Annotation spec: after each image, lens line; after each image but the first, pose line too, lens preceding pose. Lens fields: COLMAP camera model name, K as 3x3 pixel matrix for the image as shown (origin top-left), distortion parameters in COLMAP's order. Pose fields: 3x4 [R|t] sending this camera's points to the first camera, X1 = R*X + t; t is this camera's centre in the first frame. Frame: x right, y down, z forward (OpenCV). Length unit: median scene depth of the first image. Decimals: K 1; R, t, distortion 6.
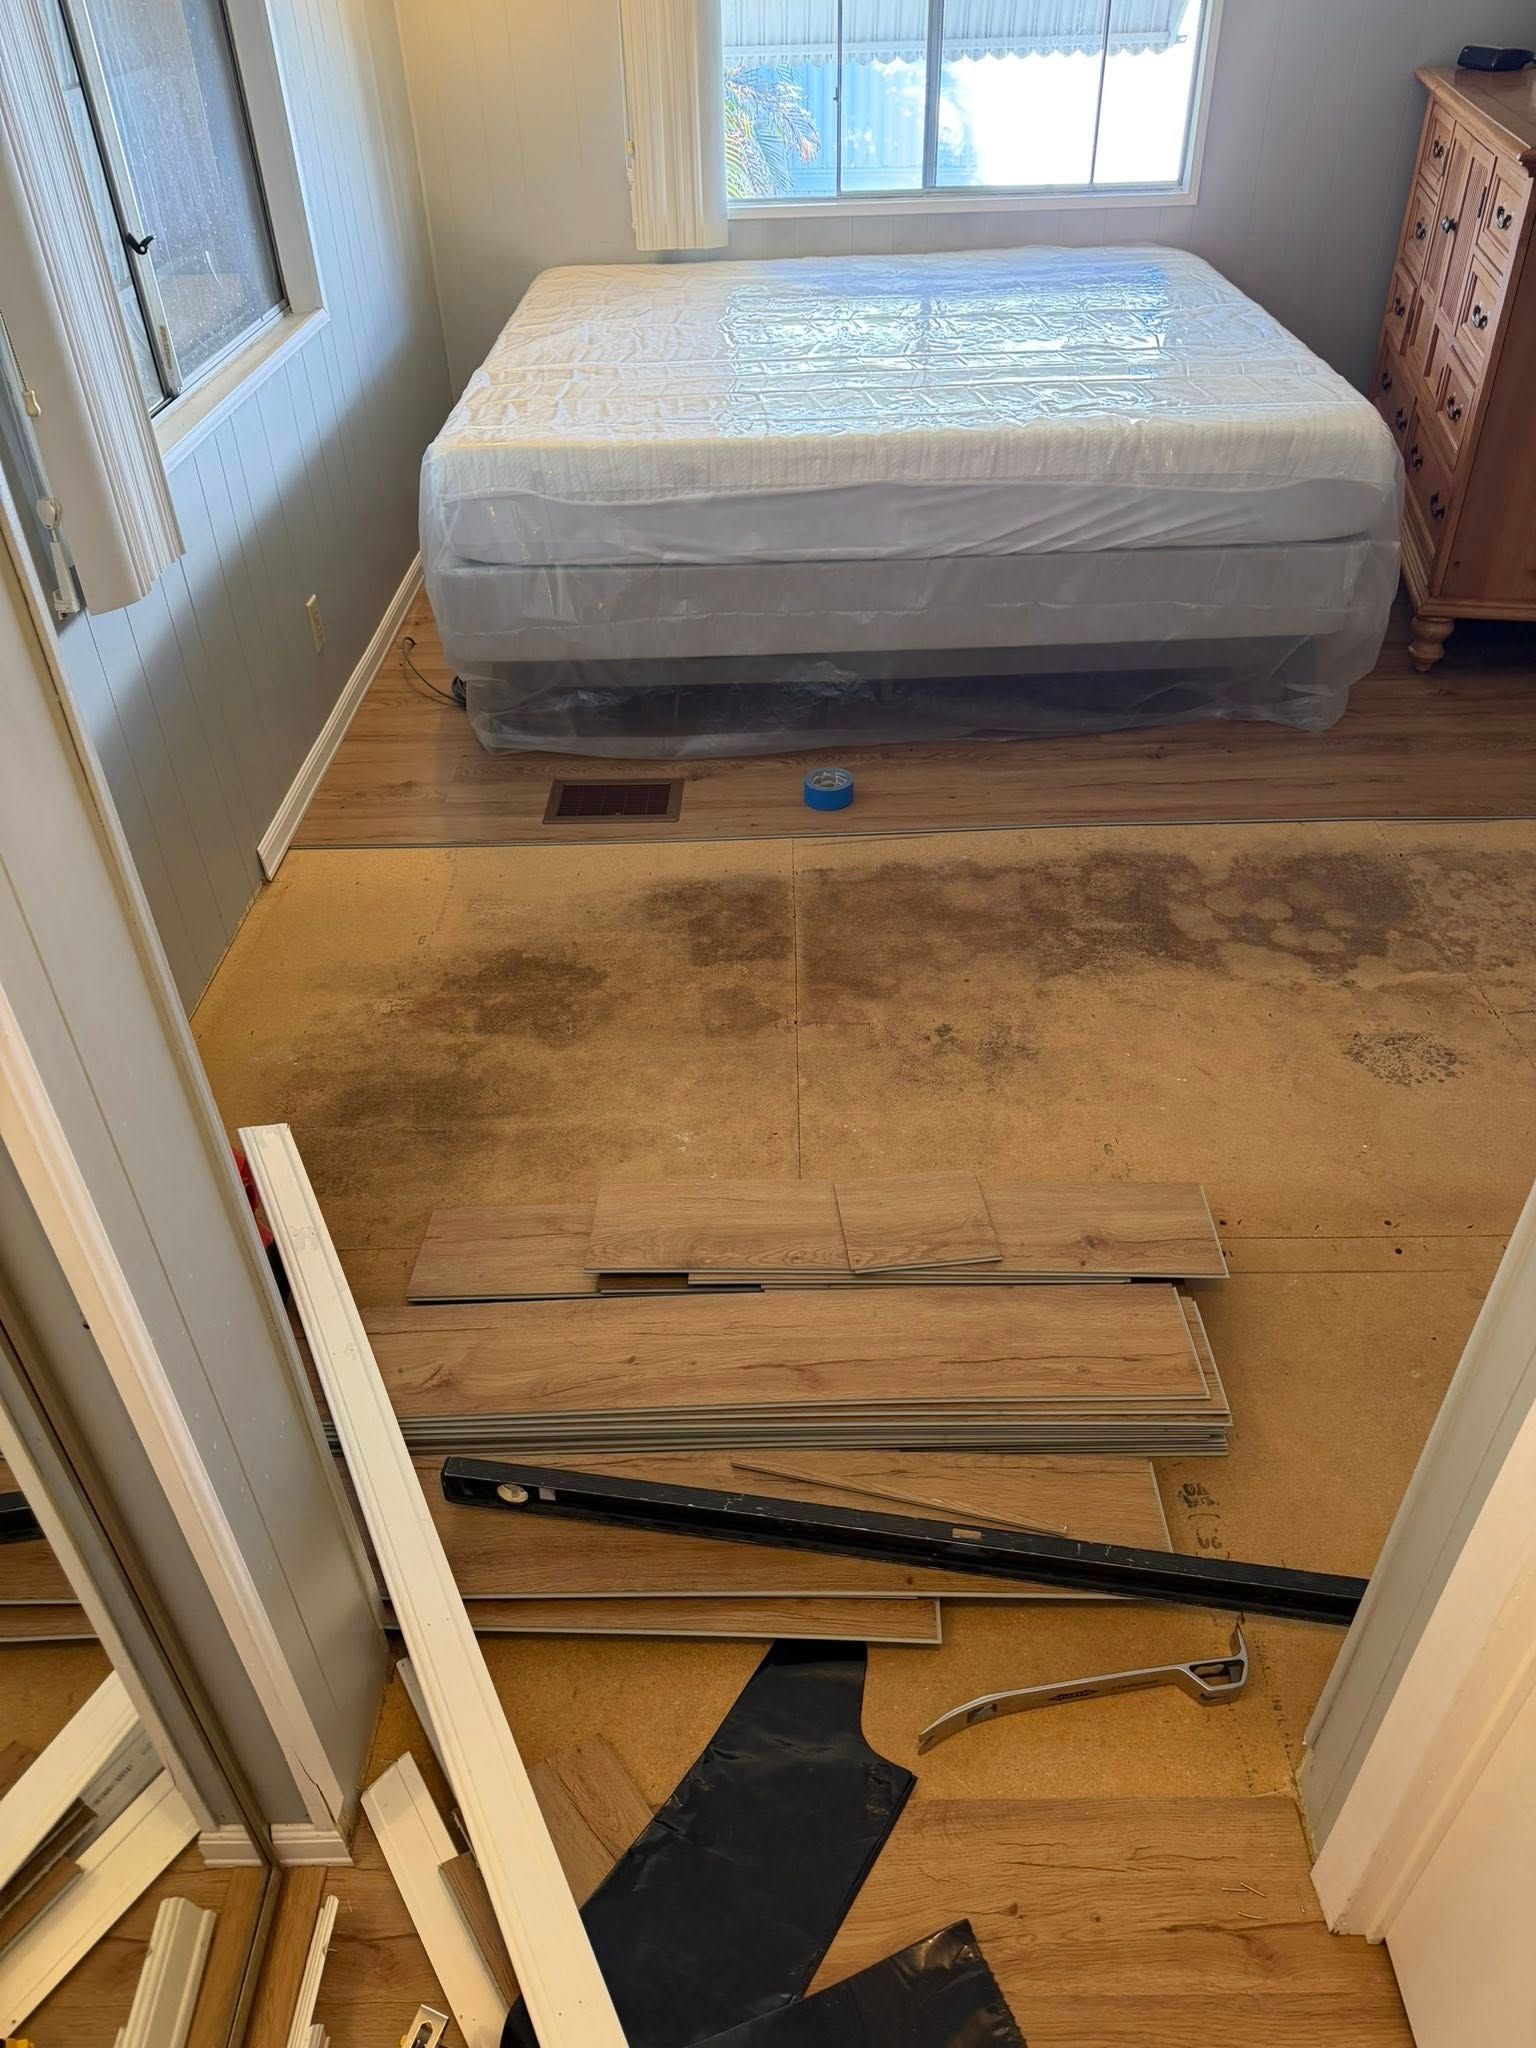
lens RADIAL K [[1419.4, 0, 766.6], [0, 1419.4, 1031.2], [0, 0, 1]] dist [0.053961, -0.075082]
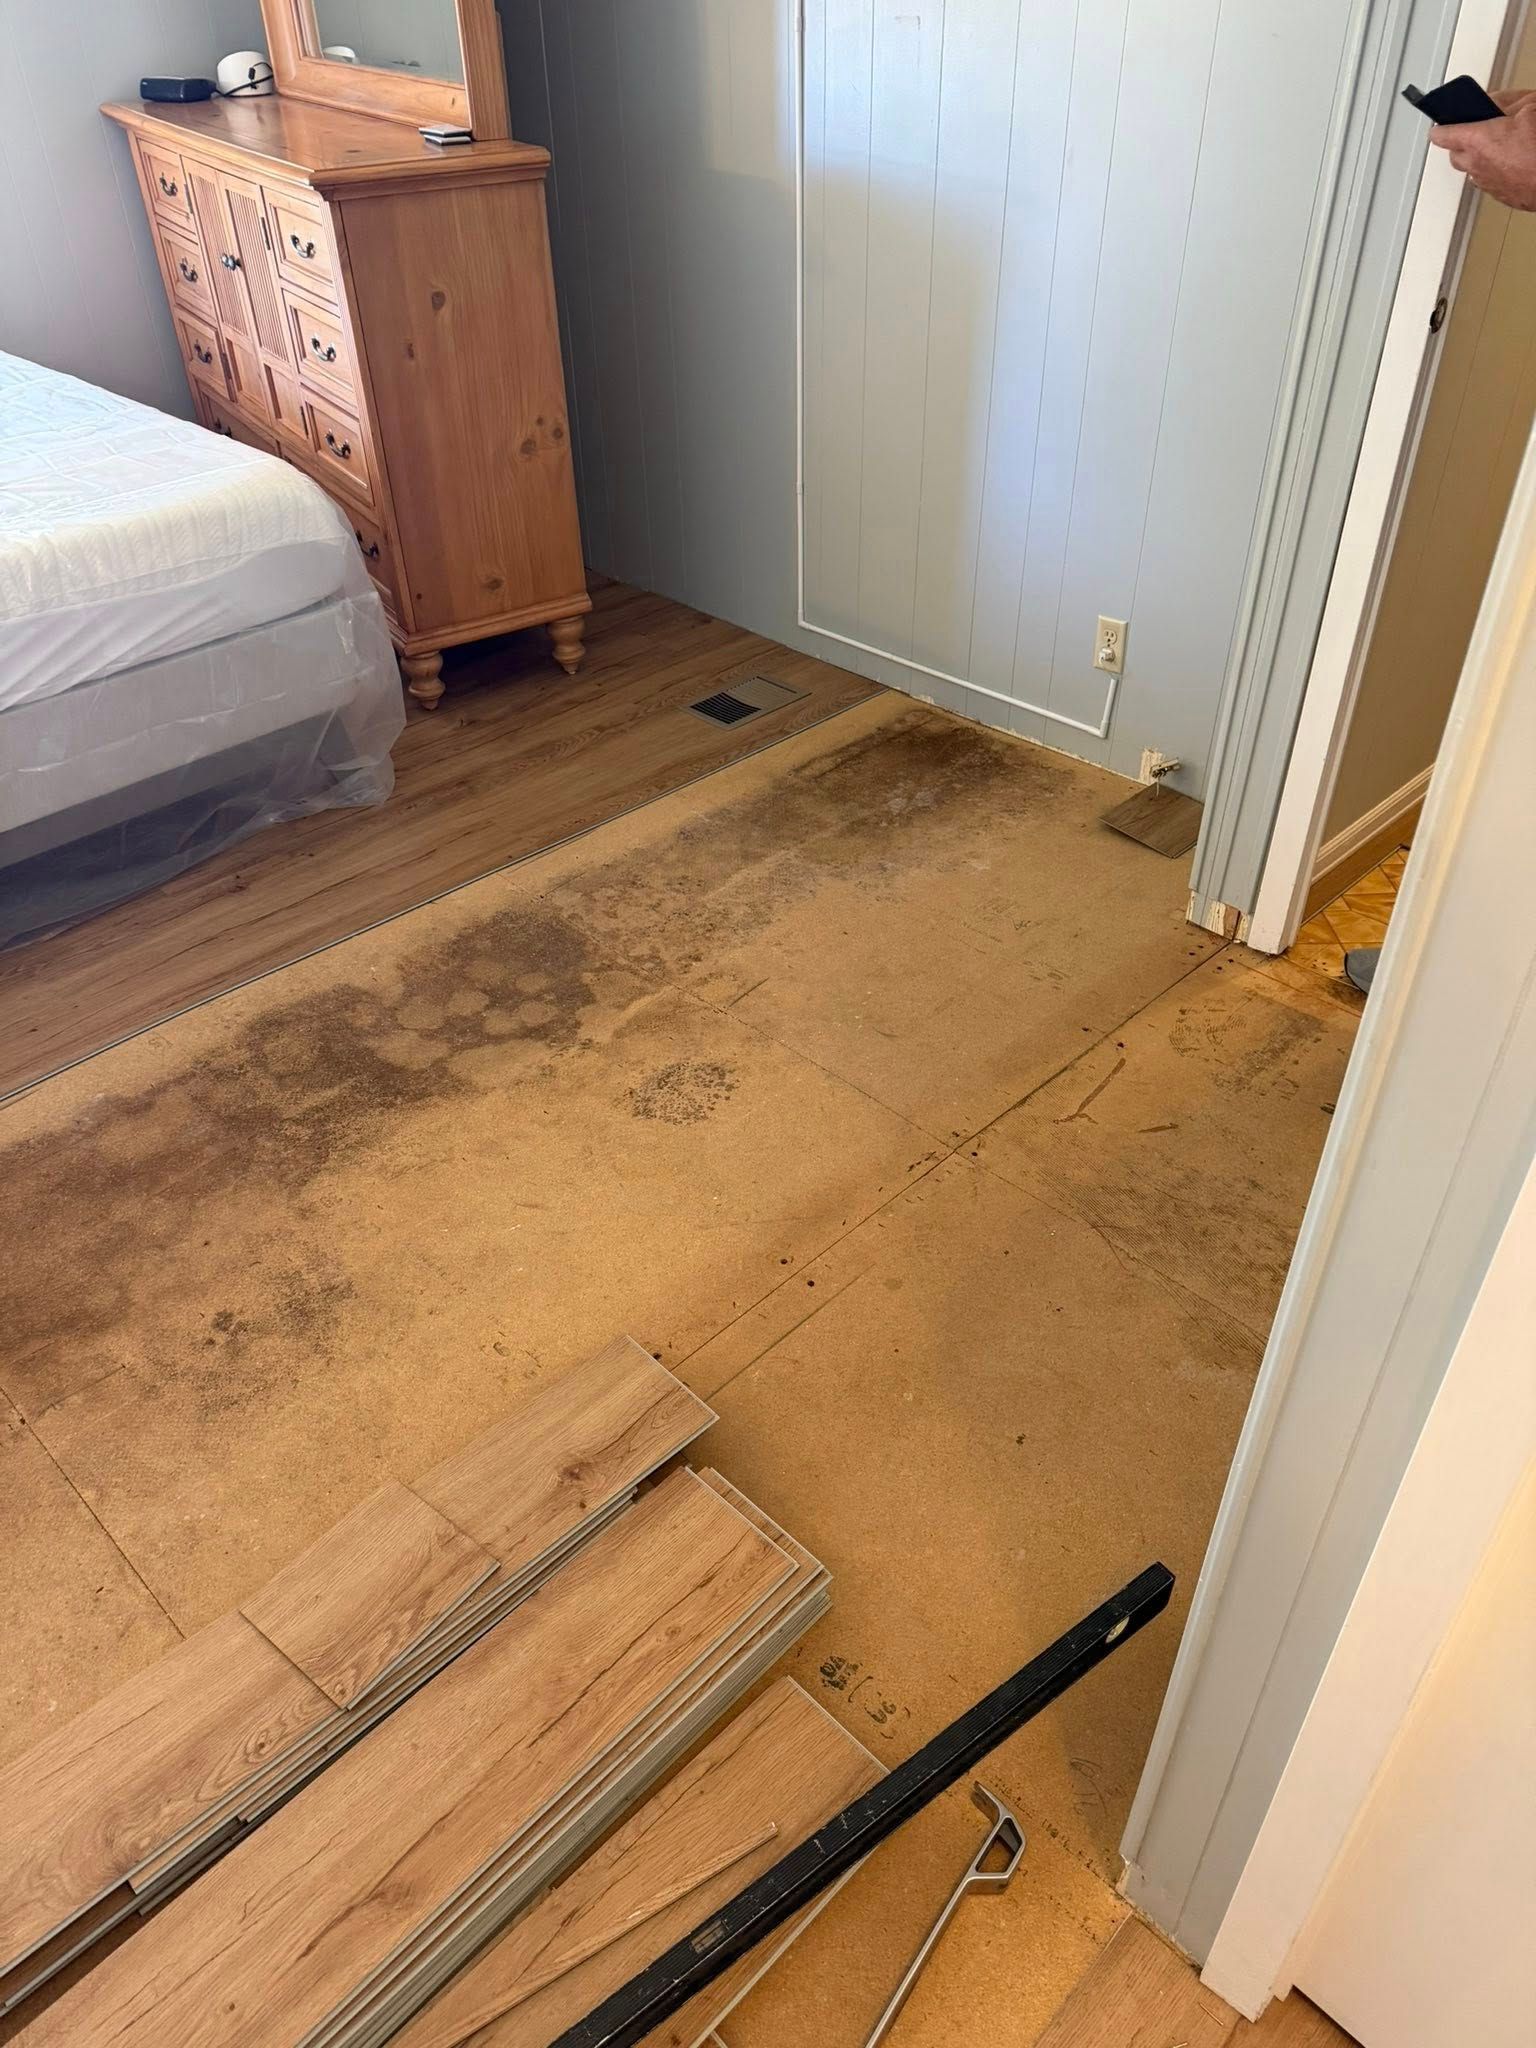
lens RADIAL K [[1419.4, 0, 767.6], [0, 1419.4, 1037.1], [0, 0, 1]] dist [0.053961, -0.075082]
pose [[0.701882, -0.422819, 0.573224, -0.043413], [0.435795, 0.891470, 0.123955, -0.094230], [-0.563423, 0.162807, 0.809968, 0.155680]]
